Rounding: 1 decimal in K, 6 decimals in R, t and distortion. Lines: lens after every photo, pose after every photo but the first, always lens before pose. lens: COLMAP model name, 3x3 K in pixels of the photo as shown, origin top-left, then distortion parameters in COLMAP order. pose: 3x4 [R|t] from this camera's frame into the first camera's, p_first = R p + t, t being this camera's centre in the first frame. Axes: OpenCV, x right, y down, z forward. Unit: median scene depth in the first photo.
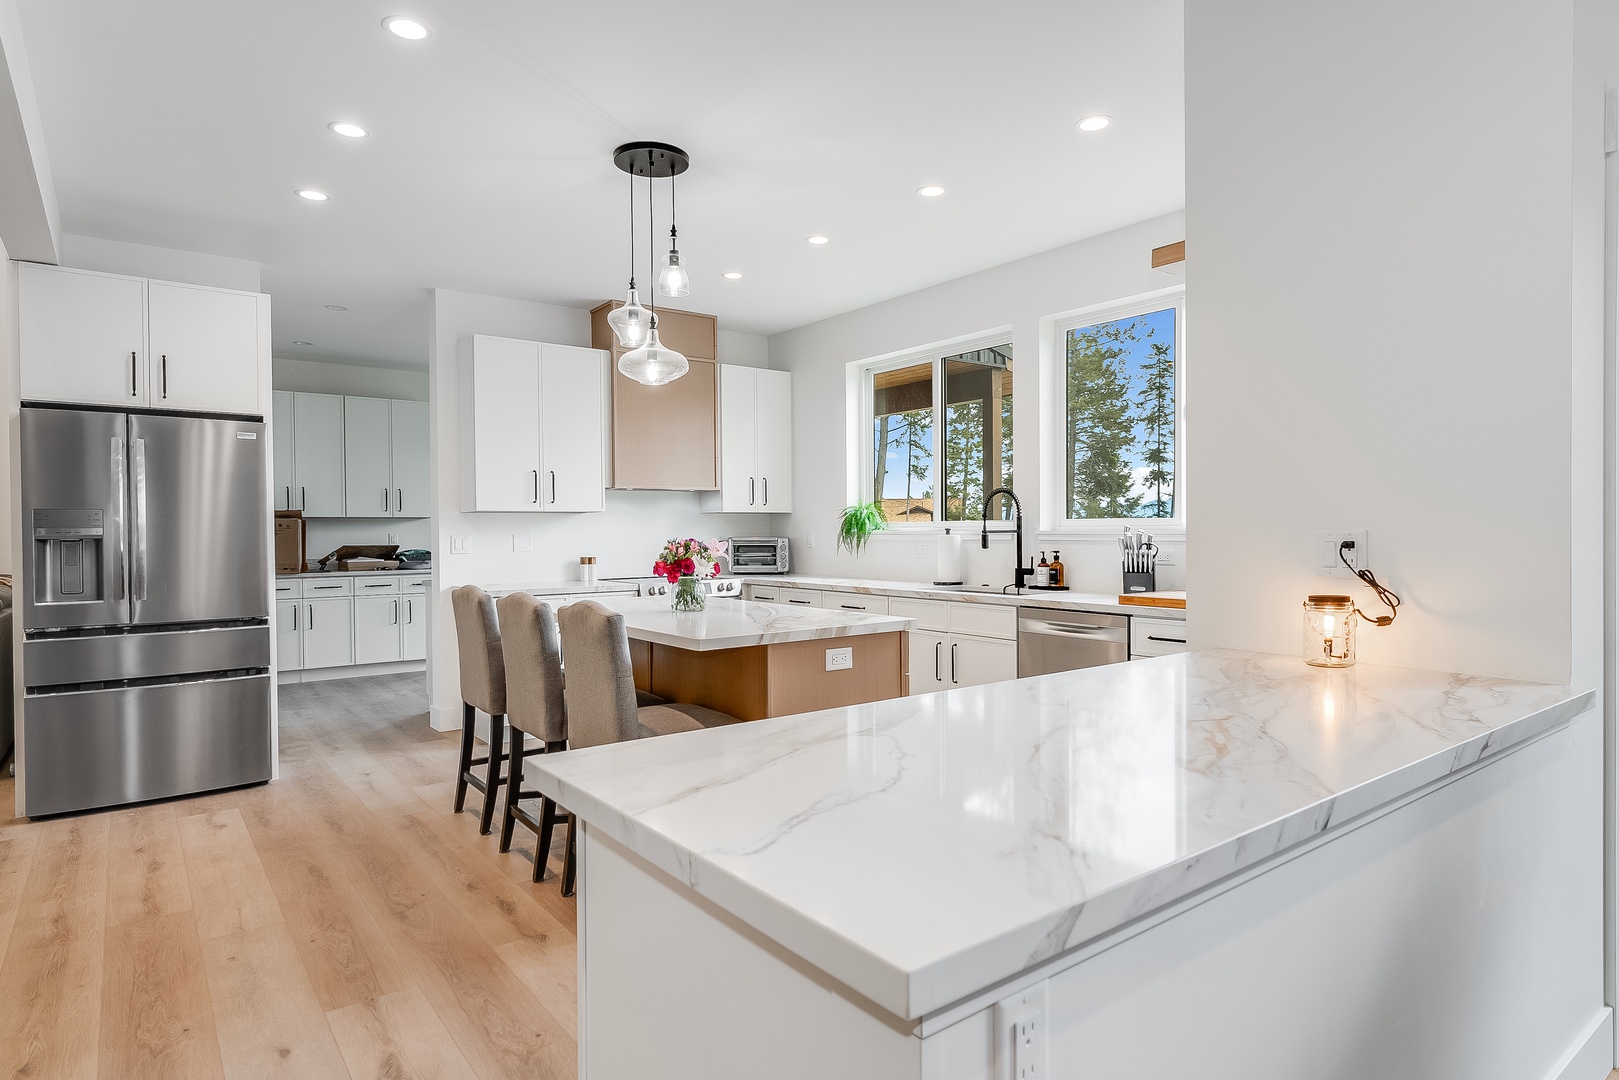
lens RADIAL K [[894.3, 0, 804.2], [0, 894.3, 541.4], [0, 0, 1]] dist [0.000896, 0.000122]
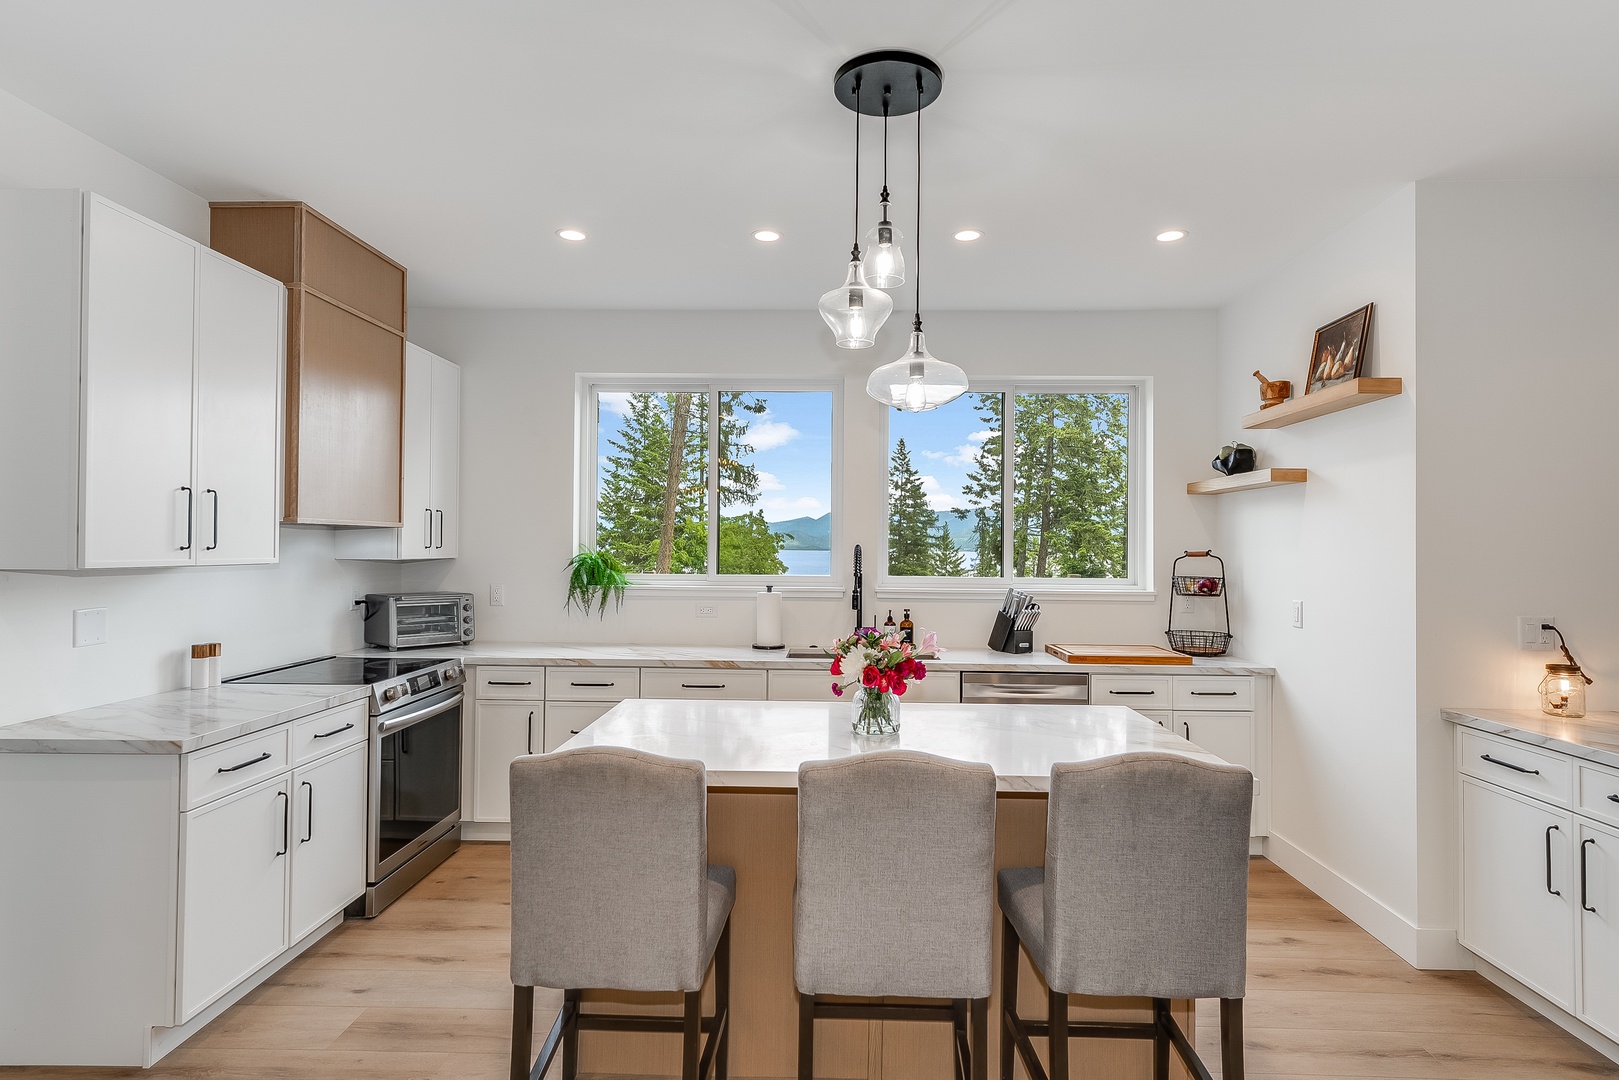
lens RADIAL K [[855.5, 0, 809.5], [0, 855.5, 540.0], [0, 0, 1]] dist [0.003966, 0.000814]
pose [[0.624848, 0.019704, 0.780498, -0.438780], [-0.002998, 0.999735, -0.022838, -0.036935], [-0.780740, 0.011930, 0.624742, 0.391919]]
